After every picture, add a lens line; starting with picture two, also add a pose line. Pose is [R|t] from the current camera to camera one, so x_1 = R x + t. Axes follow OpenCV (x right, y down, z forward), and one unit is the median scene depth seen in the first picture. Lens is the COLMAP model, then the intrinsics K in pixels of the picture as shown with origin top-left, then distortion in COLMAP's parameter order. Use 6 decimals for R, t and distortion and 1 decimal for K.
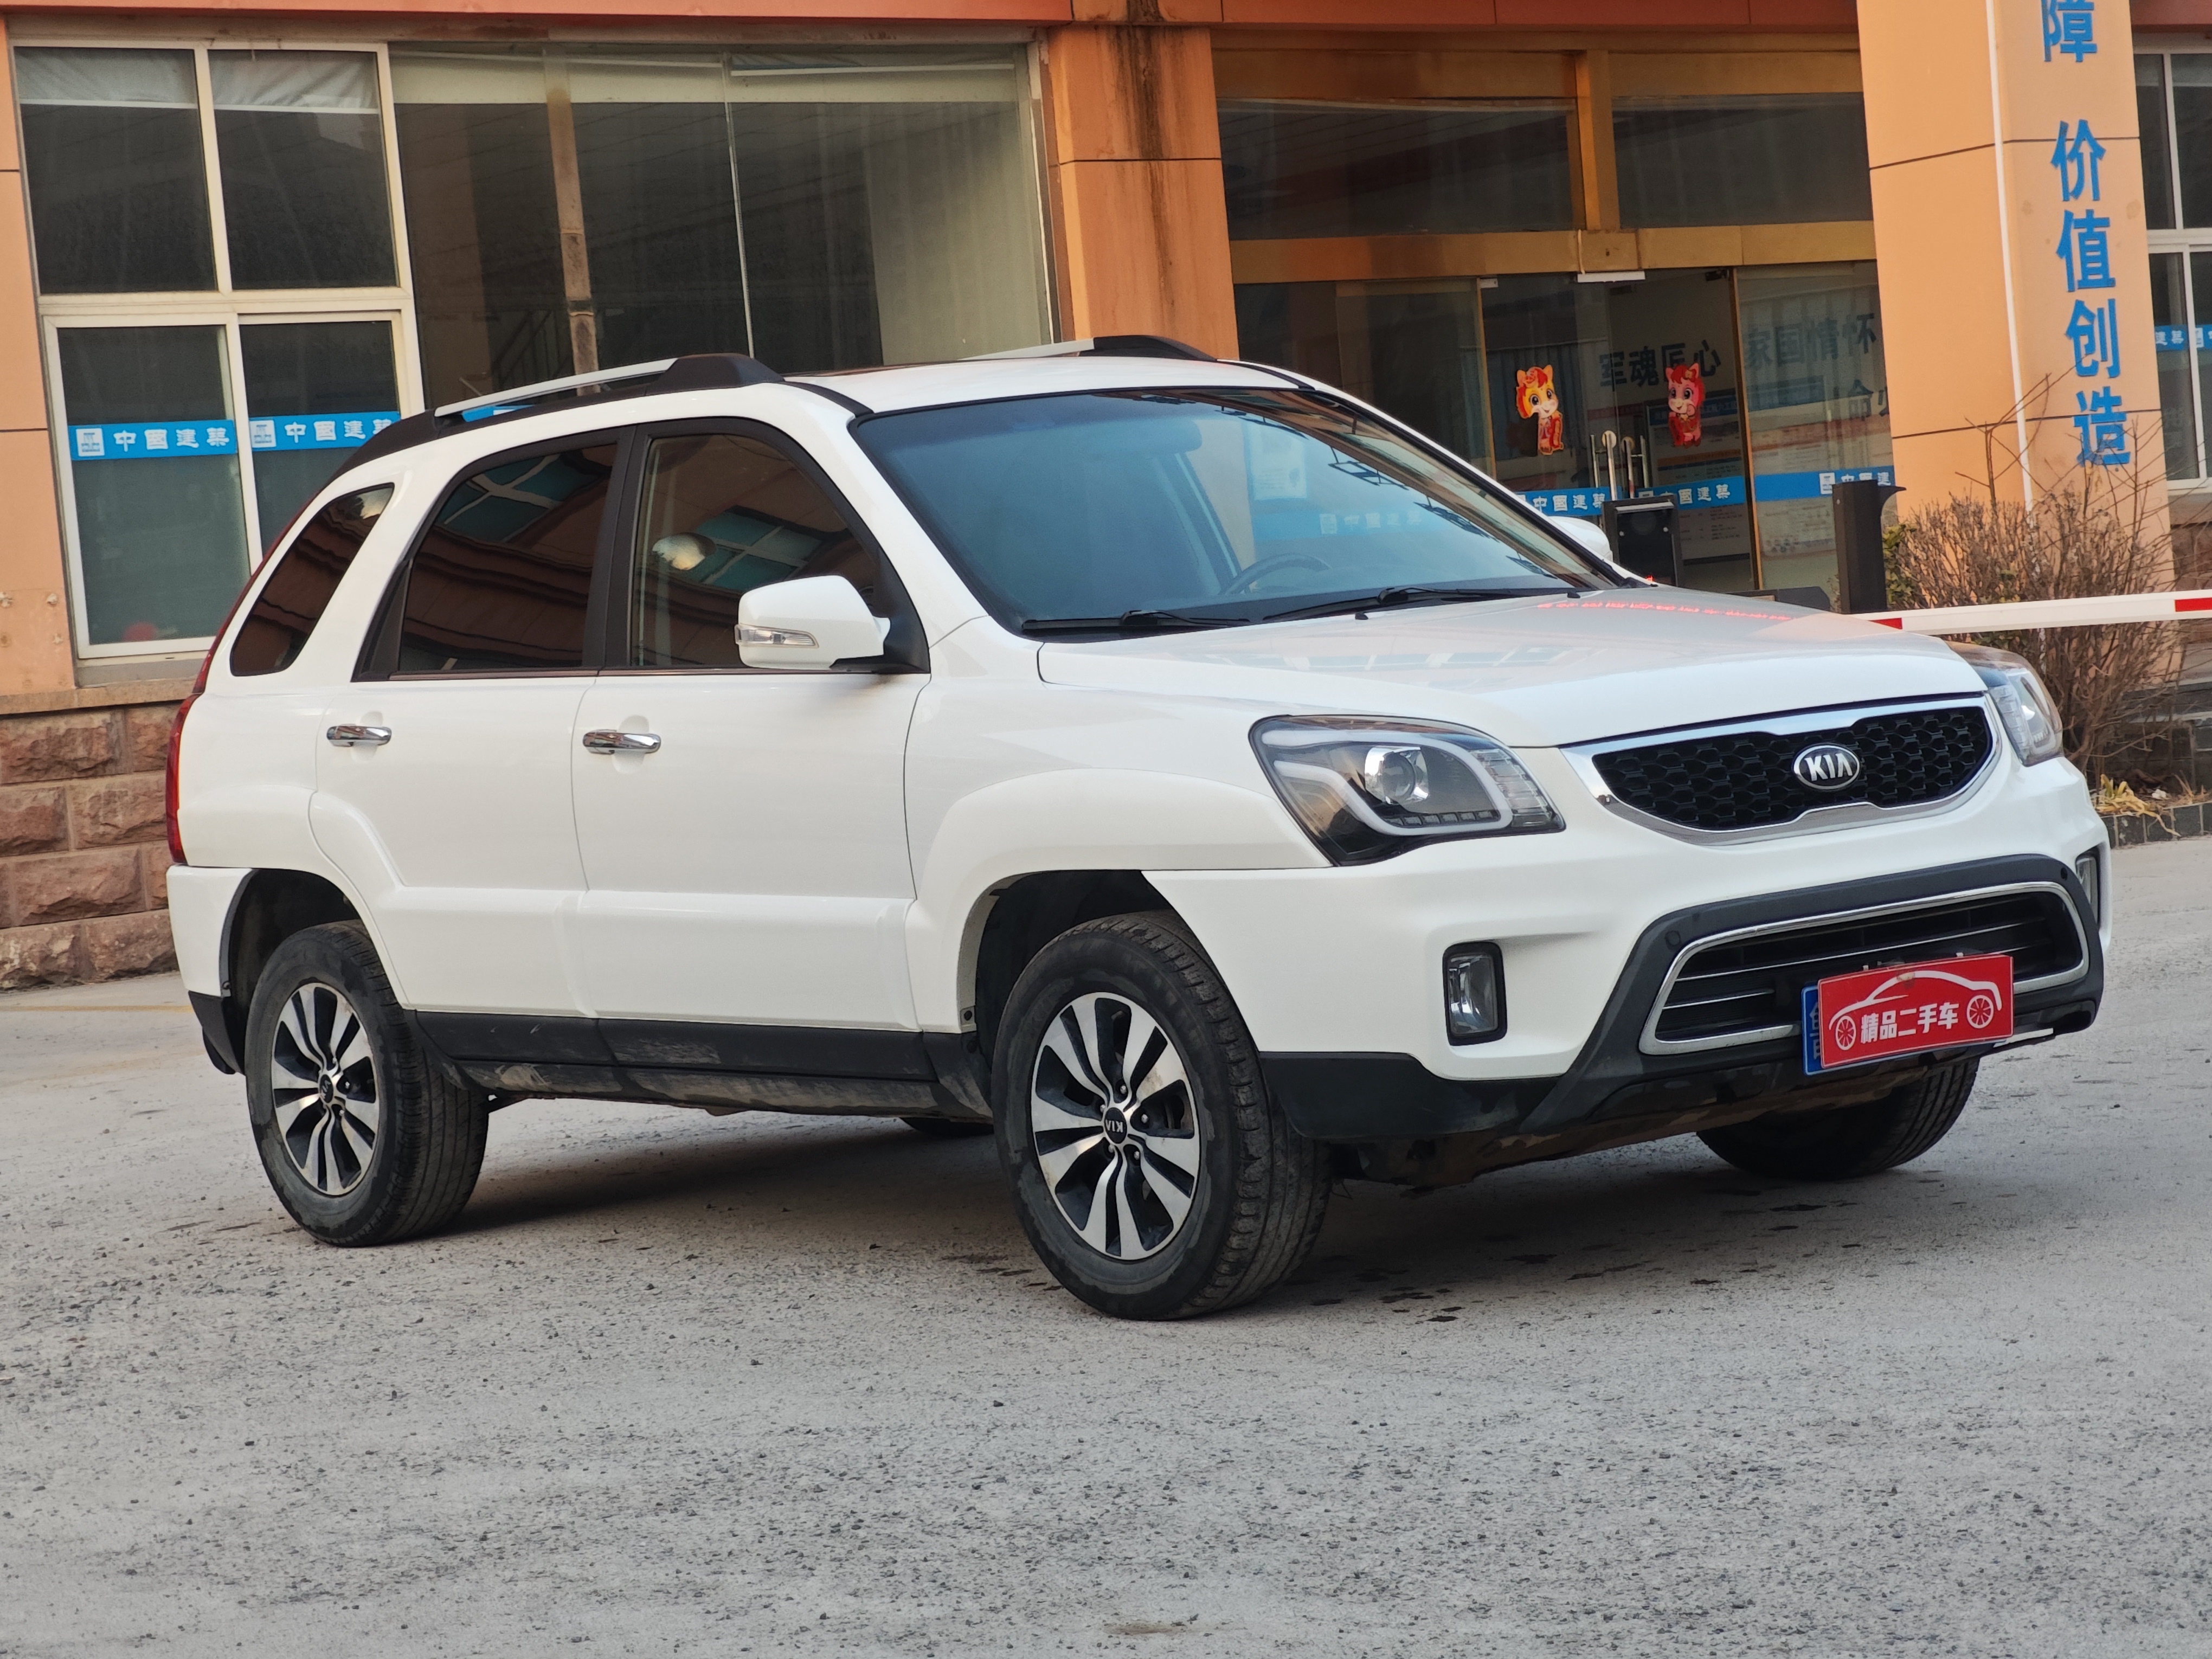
lens RADIAL K [[4842.2, 0, 1106.0], [0, 4842.2, 829.5], [0, 0, 1]] dist [0.203052, -0.019615]
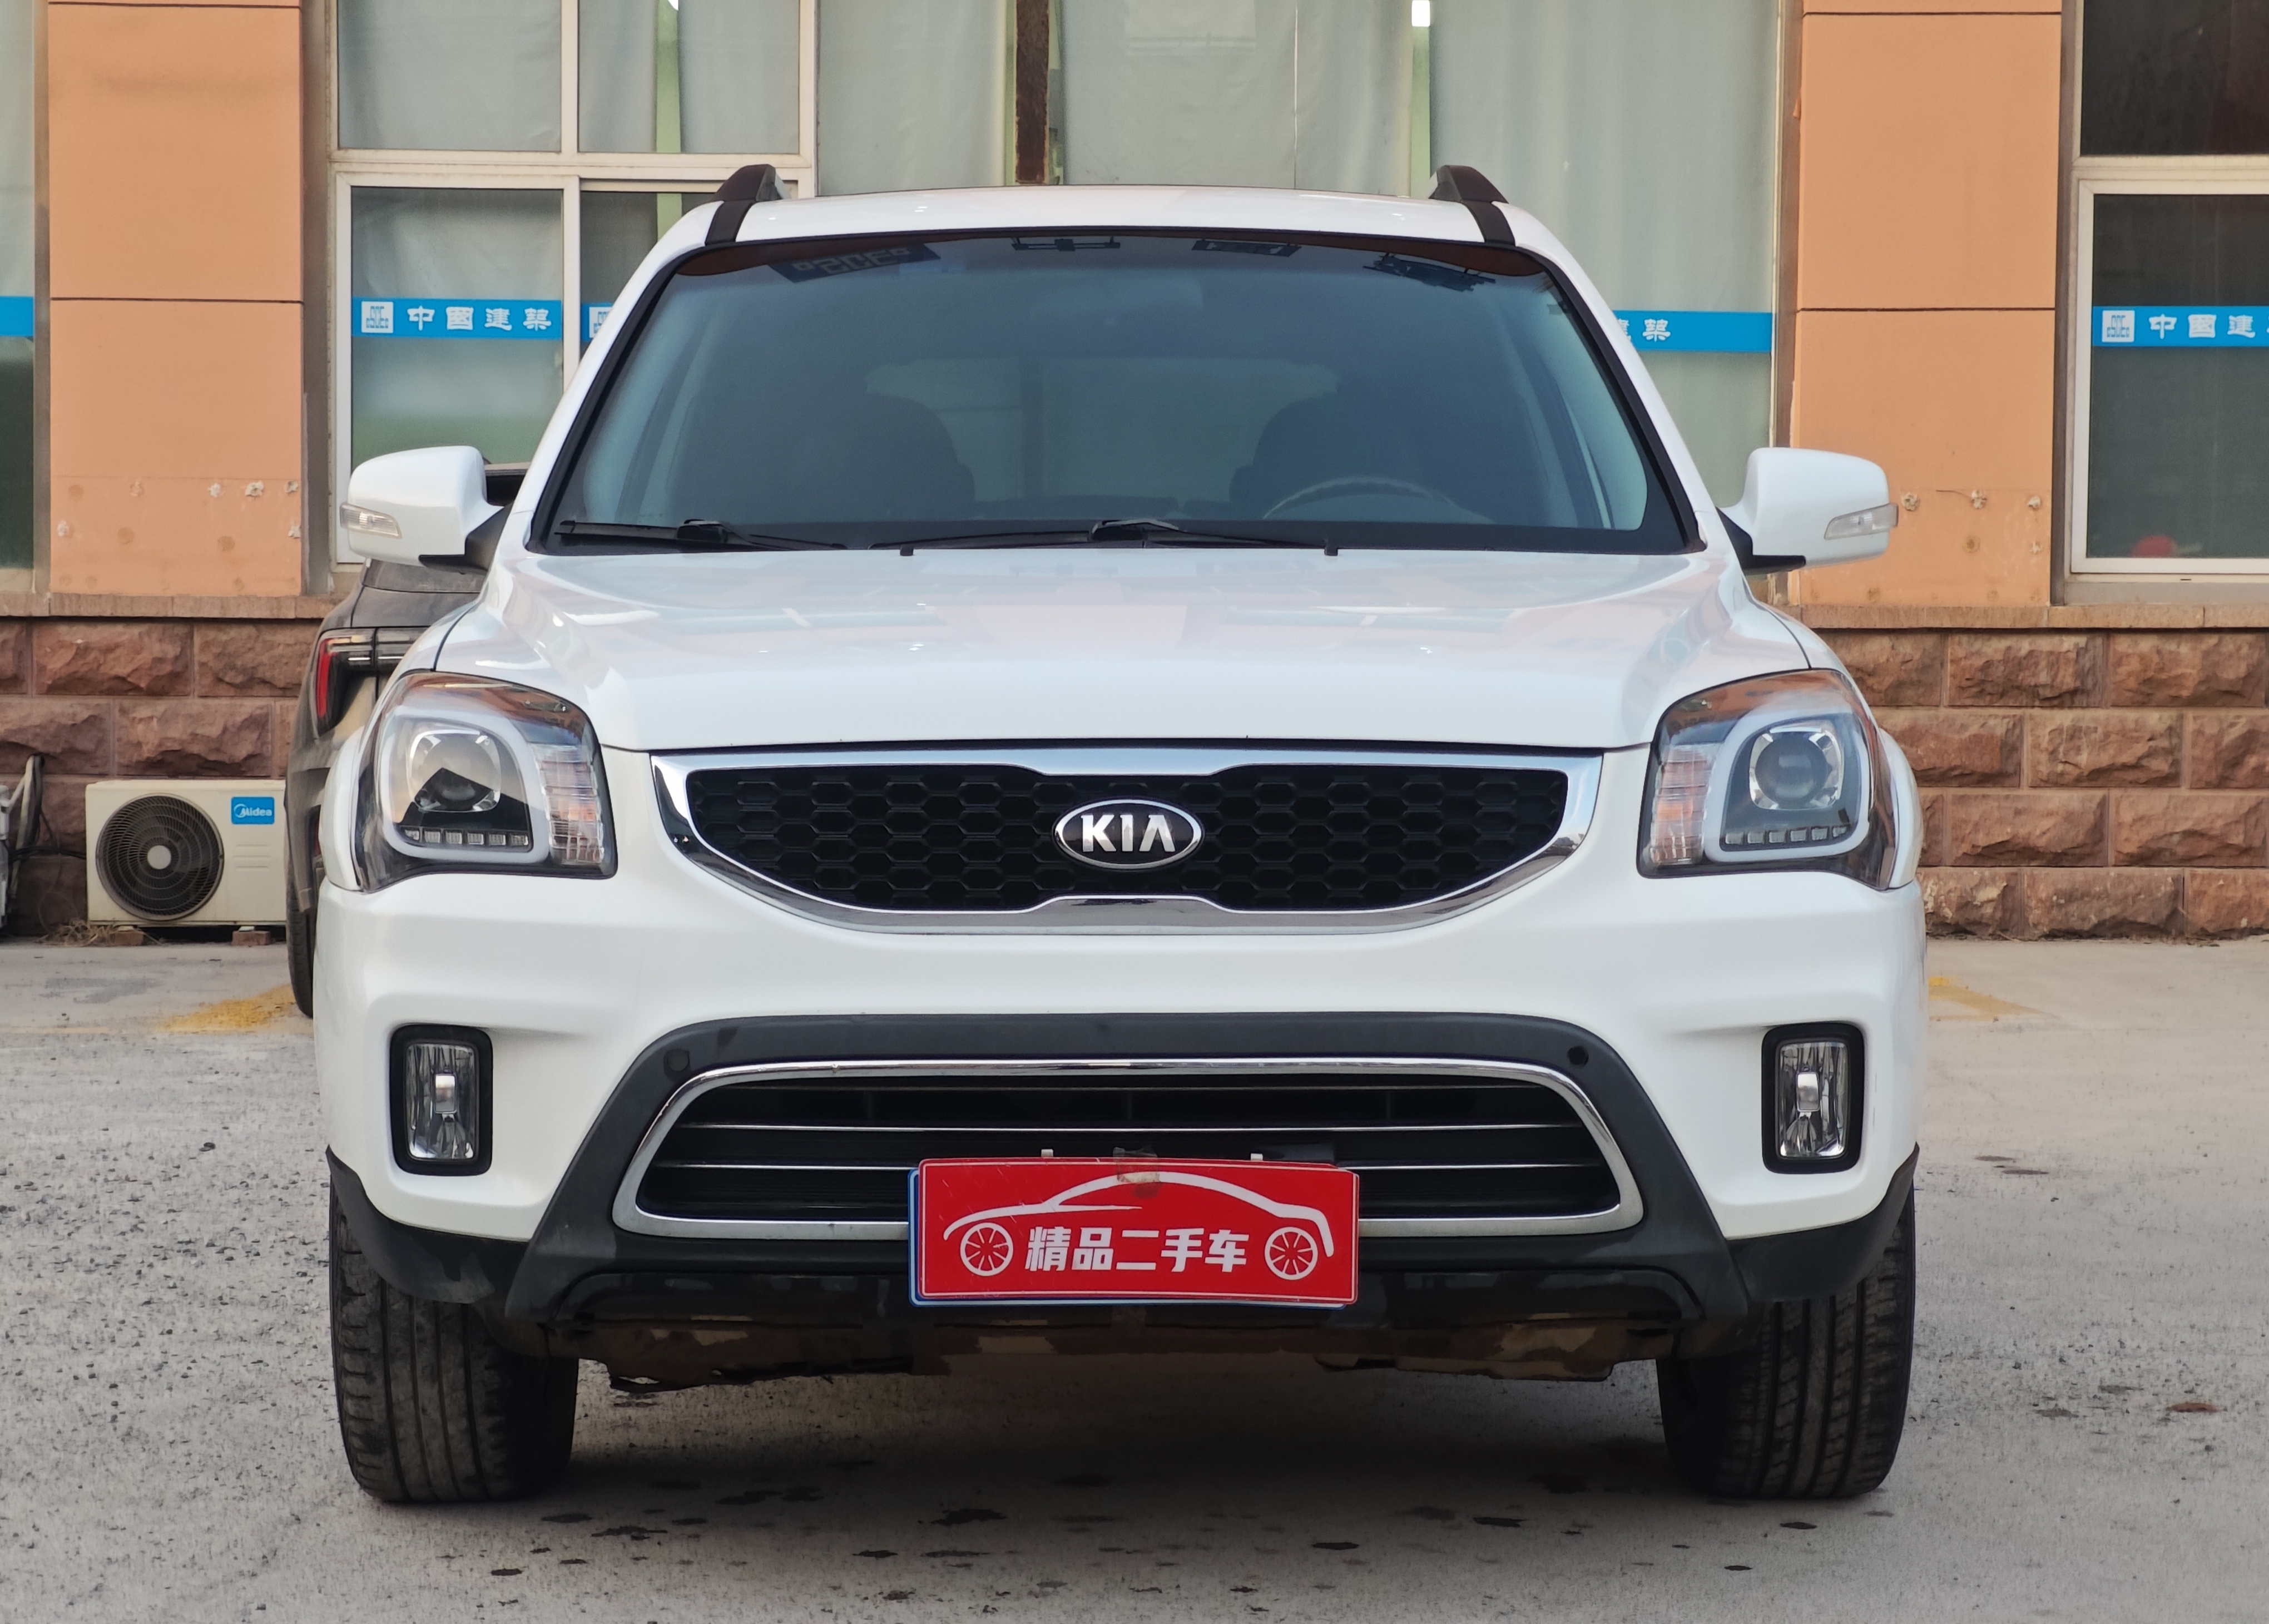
lens RADIAL K [[4933.5, 0, 1134.5], [0, 4933.5, 812.0], [0, 0, 1]] dist [0.188950, 0.514841]
pose [[0.778251, 0.108407, -0.618525, 0.219570], [-0.099966, 0.993813, 0.048401, -0.018840], [0.619945, 0.024163, 0.784273, 0.198394]]
